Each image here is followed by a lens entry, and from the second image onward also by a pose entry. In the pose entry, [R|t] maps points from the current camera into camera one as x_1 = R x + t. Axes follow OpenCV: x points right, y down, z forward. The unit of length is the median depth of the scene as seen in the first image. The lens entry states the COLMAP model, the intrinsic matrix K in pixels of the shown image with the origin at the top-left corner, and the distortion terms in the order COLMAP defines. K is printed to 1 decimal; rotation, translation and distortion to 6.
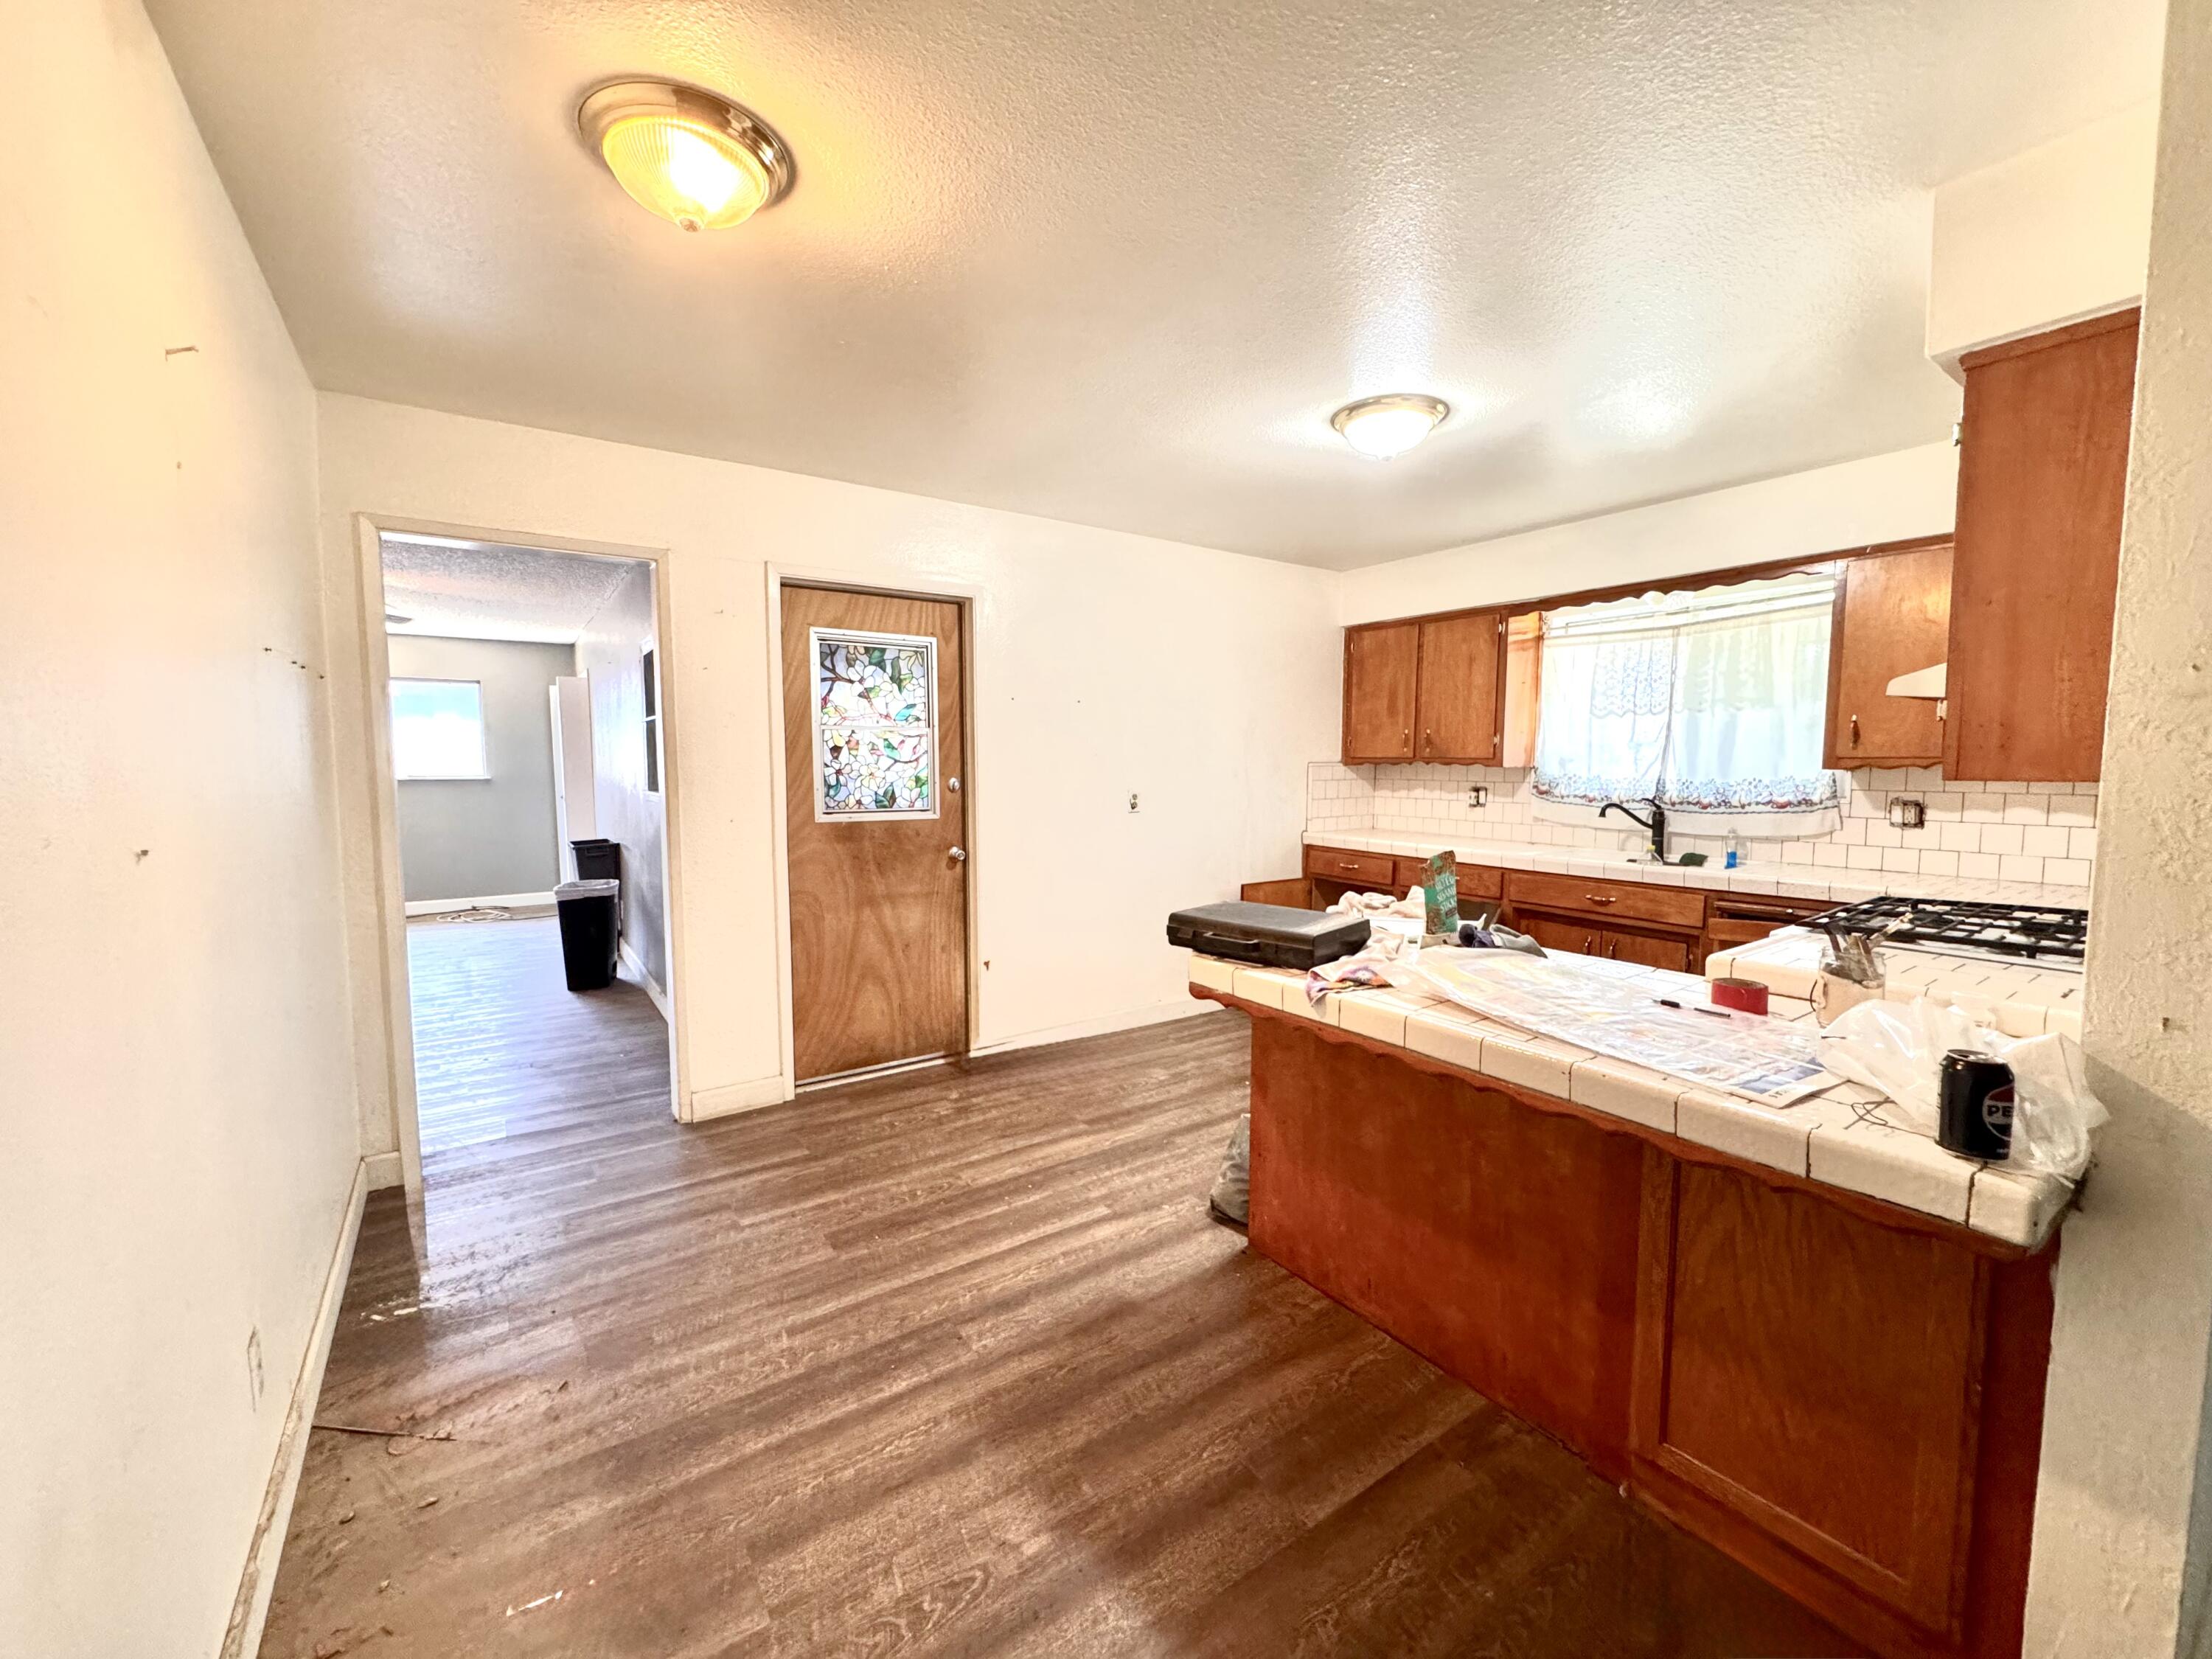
lens RADIAL K [[890.5, 0, 1102.2], [0, 890.5, 829.8], [0, 0, 1]] dist [0.001661, 0.000231]
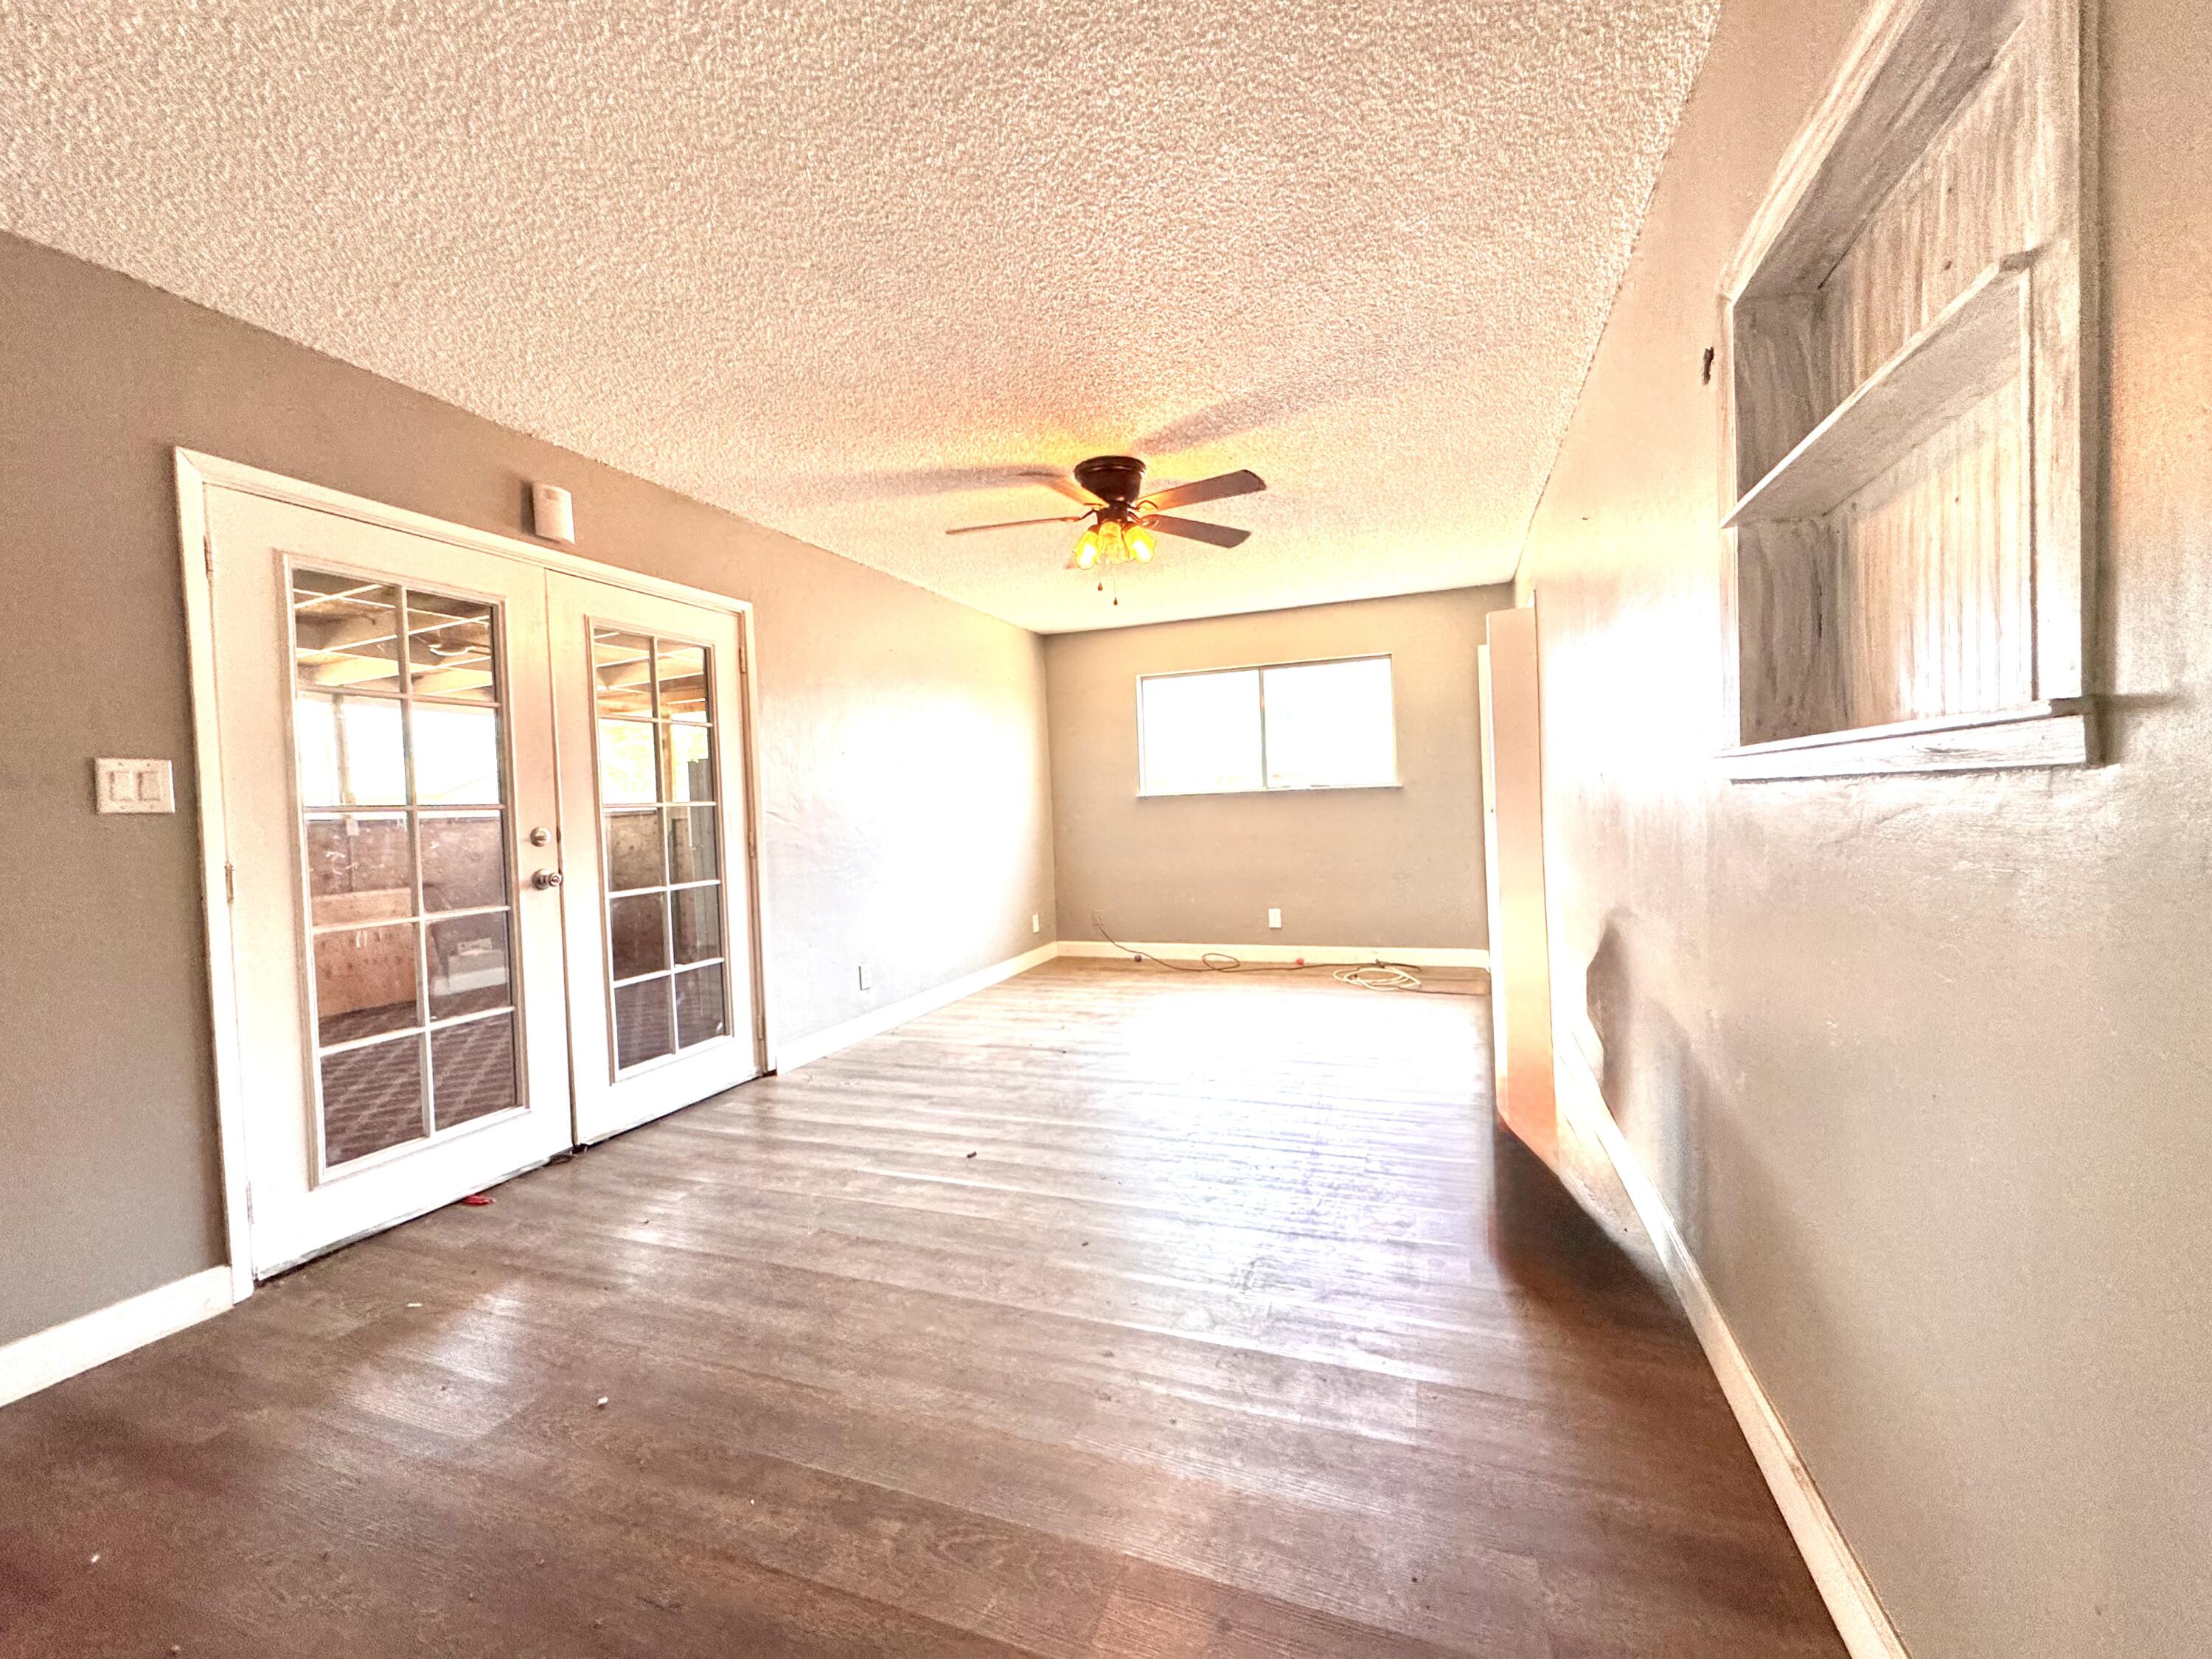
lens RADIAL K [[890.5, 0, 1101.8], [0, 890.5, 834.2], [0, 0, 1]] dist [0.001661, 0.000231]
pose [[0.571432, -0.002620, -0.820645, -0.230717], [-0.028528, 0.999327, -0.023056, 0.006506], [0.820153, 0.036586, 0.570973, 0.388174]]
